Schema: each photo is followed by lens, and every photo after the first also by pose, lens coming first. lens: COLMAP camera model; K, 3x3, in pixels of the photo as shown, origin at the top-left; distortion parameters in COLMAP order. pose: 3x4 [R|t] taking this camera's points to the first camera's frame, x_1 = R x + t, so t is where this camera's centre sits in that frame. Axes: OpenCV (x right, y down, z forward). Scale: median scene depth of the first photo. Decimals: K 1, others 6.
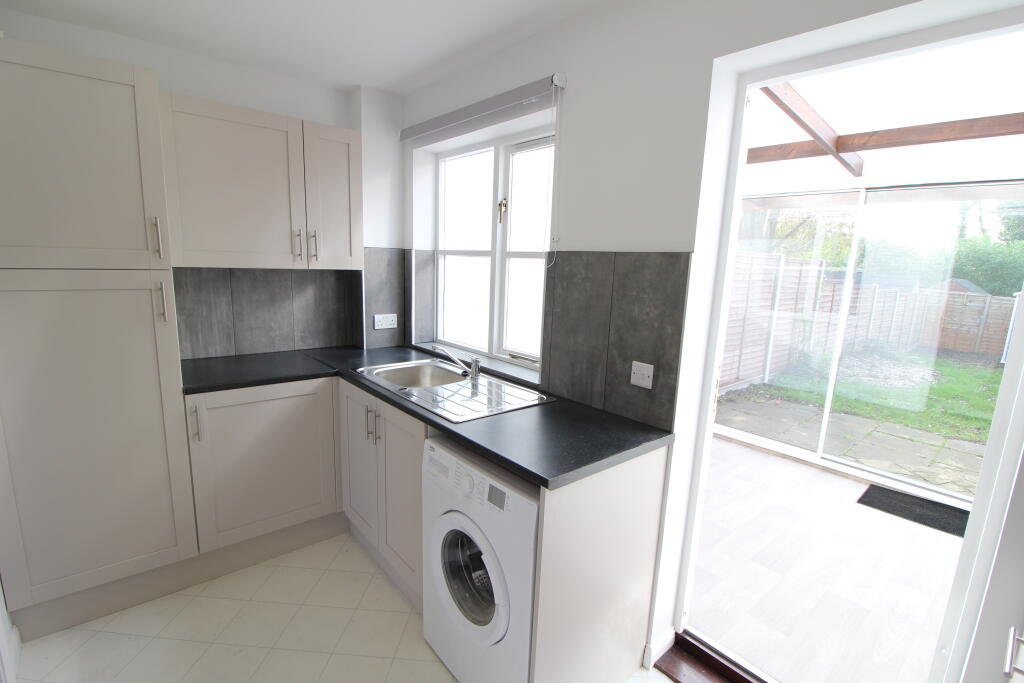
lens RADIAL K [[476.0, 0, 516.8], [0, 476.0, 346.7], [0, 0, 1]] dist [0.002477, -0.015402]
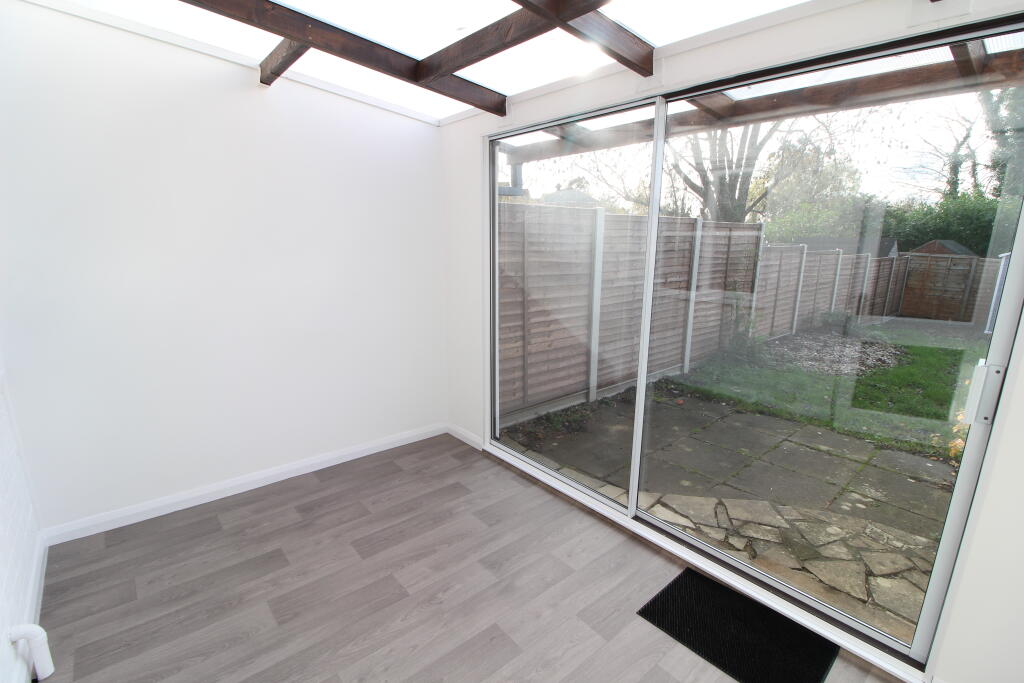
lens RADIAL K [[476.0, 0, 516.8], [0, 476.0, 346.7], [0, 0, 1]] dist [0.002477, -0.015402]
pose [[0.999421, -0.033347, -0.006720, 0.223620], [0.033636, 0.998240, 0.048839, -0.020729], [0.005079, -0.049036, 0.998784, 0.154743]]
